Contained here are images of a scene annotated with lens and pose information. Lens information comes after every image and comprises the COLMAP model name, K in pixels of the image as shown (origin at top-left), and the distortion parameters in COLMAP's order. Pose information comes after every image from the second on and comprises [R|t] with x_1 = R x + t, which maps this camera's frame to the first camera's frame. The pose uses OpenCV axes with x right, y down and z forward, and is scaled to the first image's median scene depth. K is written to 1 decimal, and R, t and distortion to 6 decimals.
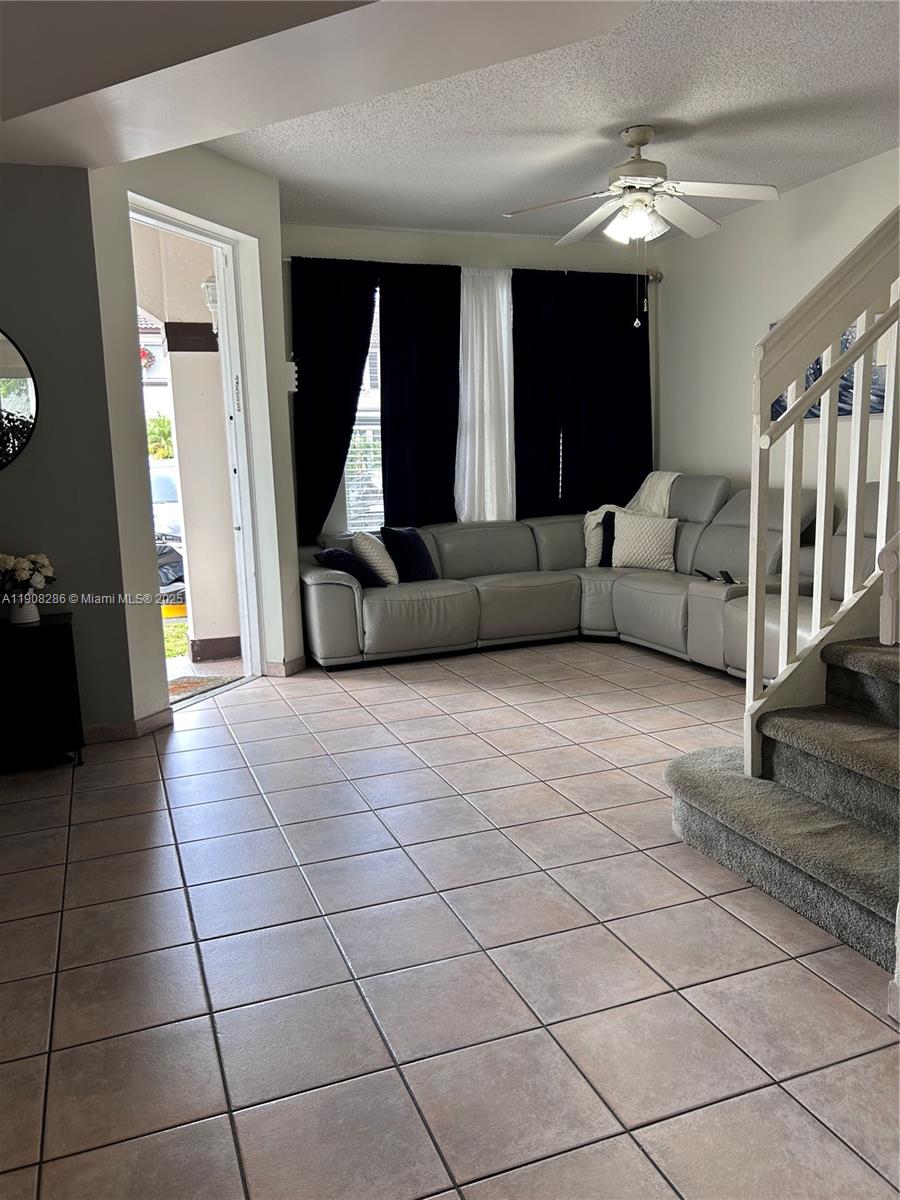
lens RADIAL K [[905.1, 0, 443.0], [0, 905.1, 605.6], [0, 0, 1]] dist [0.041600, -0.048345]
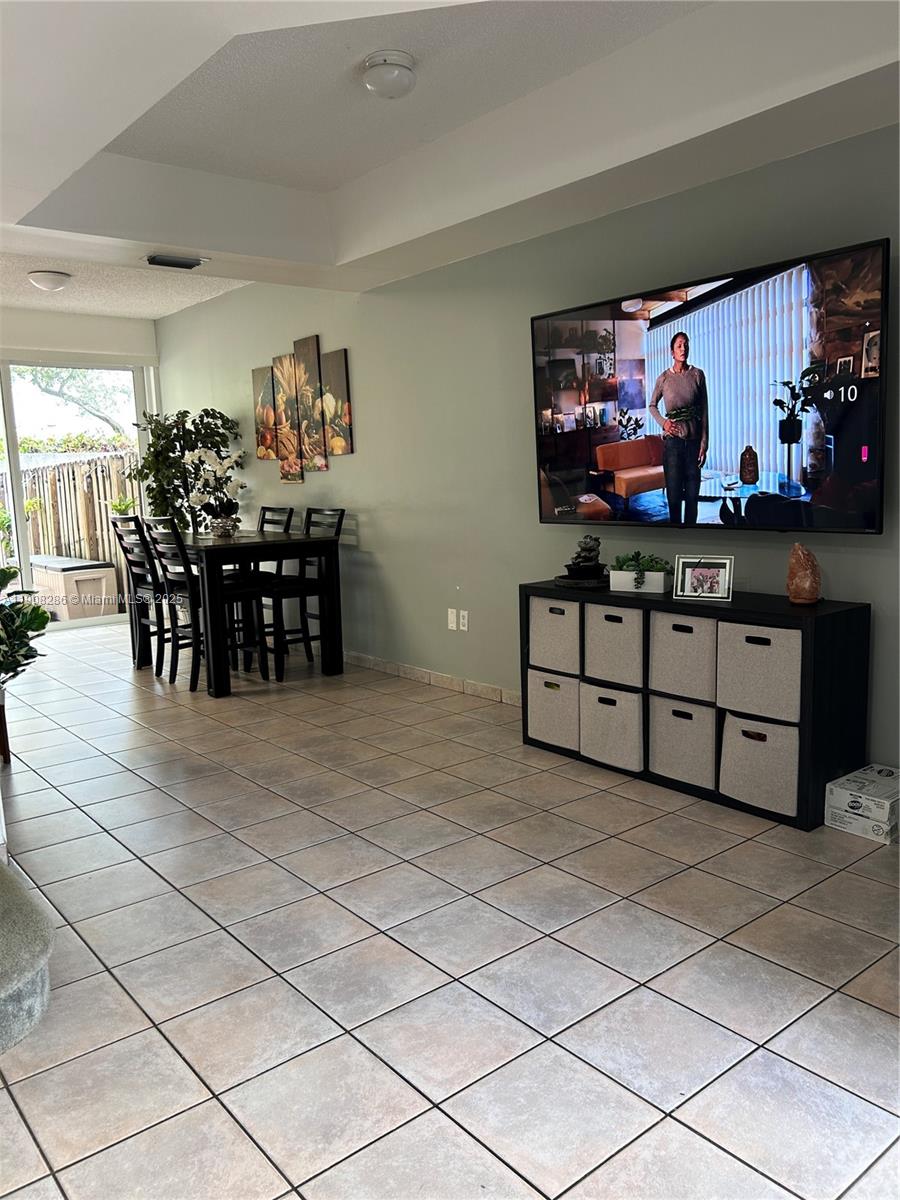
lens RADIAL K [[905.1, 0, 443.0], [0, 905.1, 605.6], [0, 0, 1]] dist [0.041600, -0.048345]
pose [[-0.946524, 0.105318, -0.304959, 0.157278], [0.007861, 0.952468, 0.304536, -0.358373], [0.322537, 0.285854, -0.902362, 1.977051]]
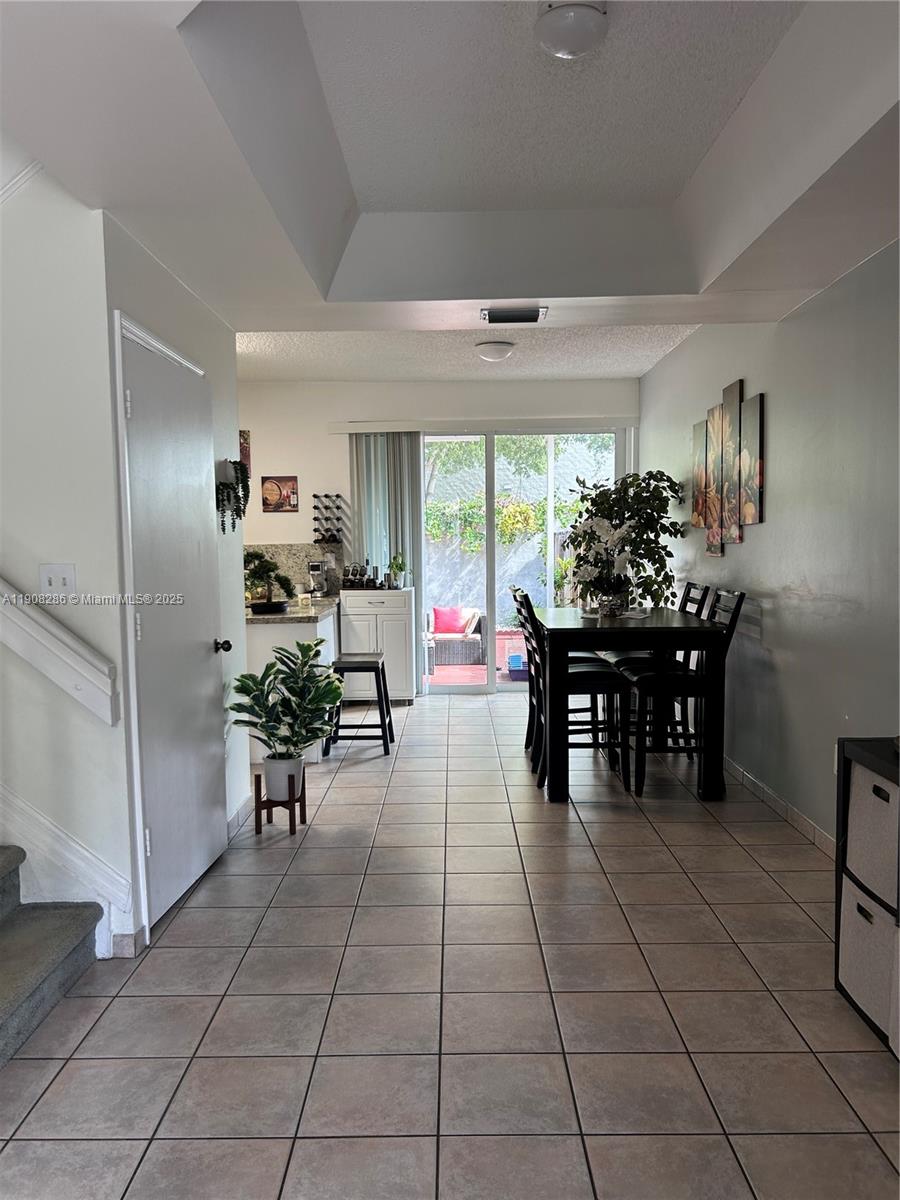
lens RADIAL K [[905.1, 0, 443.0], [0, 905.1, 605.6], [0, 0, 1]] dist [0.041600, -0.048345]
pose [[-0.932468, 0.018155, 0.360796, -0.442043], [0.101076, 0.971959, 0.212318, -0.317151], [-0.346825, 0.234448, -0.908156, 1.613721]]
